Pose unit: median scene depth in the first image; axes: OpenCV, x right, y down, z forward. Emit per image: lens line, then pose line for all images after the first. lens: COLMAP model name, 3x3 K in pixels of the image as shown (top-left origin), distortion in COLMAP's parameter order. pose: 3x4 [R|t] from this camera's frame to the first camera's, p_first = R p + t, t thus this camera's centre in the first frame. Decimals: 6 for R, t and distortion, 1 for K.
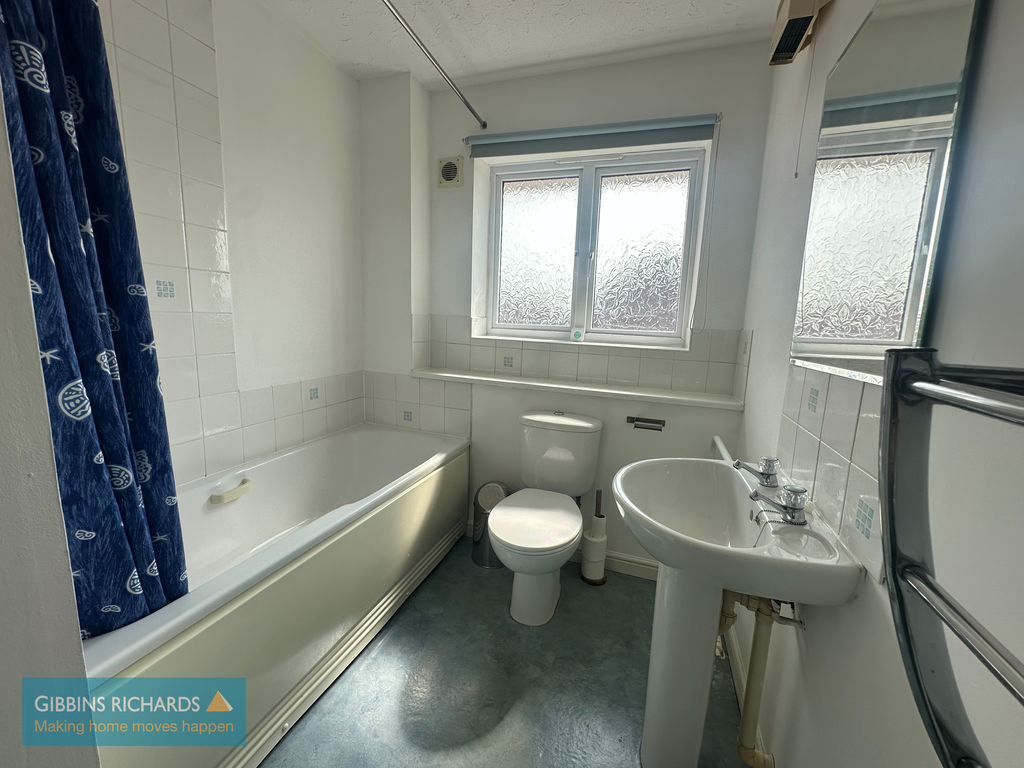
lens RADIAL K [[407.2, 0, 515.4], [0, 407.2, 384.4], [0, 0, 1]] dist [-0.005820, 0.000932]
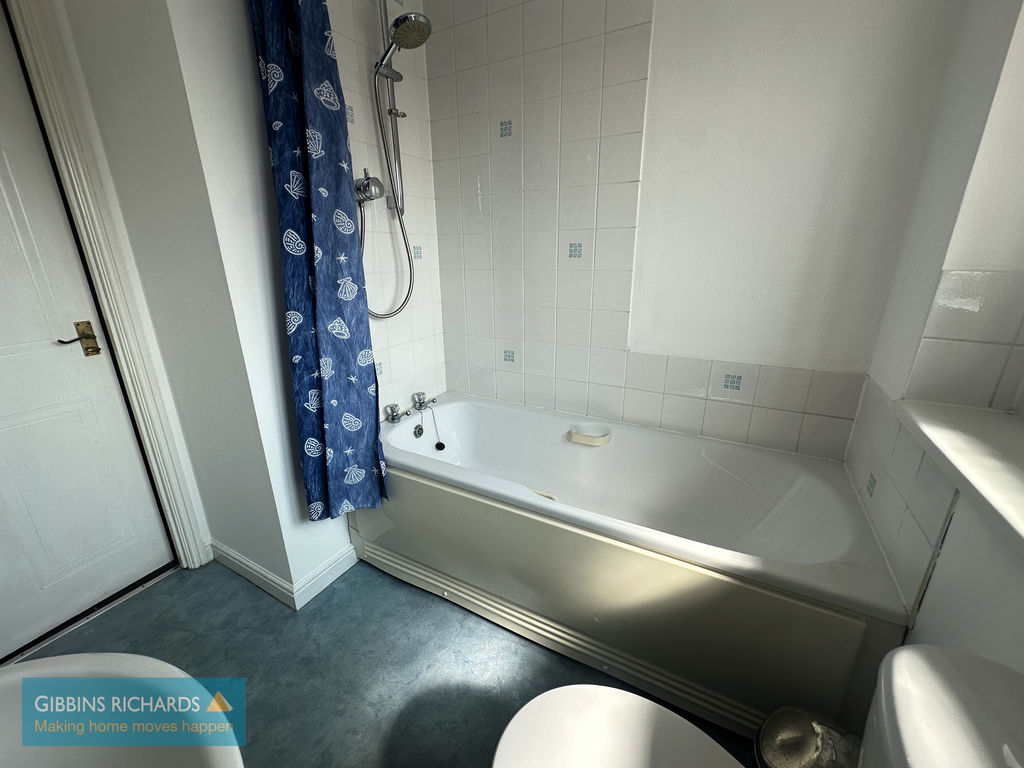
lens RADIAL K [[407.2, 0, 516.6], [0, 407.2, 382.6], [0, 0, 1]] dist [-0.005820, 0.000932]
pose [[-0.169150, 0.262977, -0.949859, 0.397429], [-0.150103, 0.945630, 0.288536, -0.191052], [0.974093, 0.191383, -0.120479, 1.046943]]
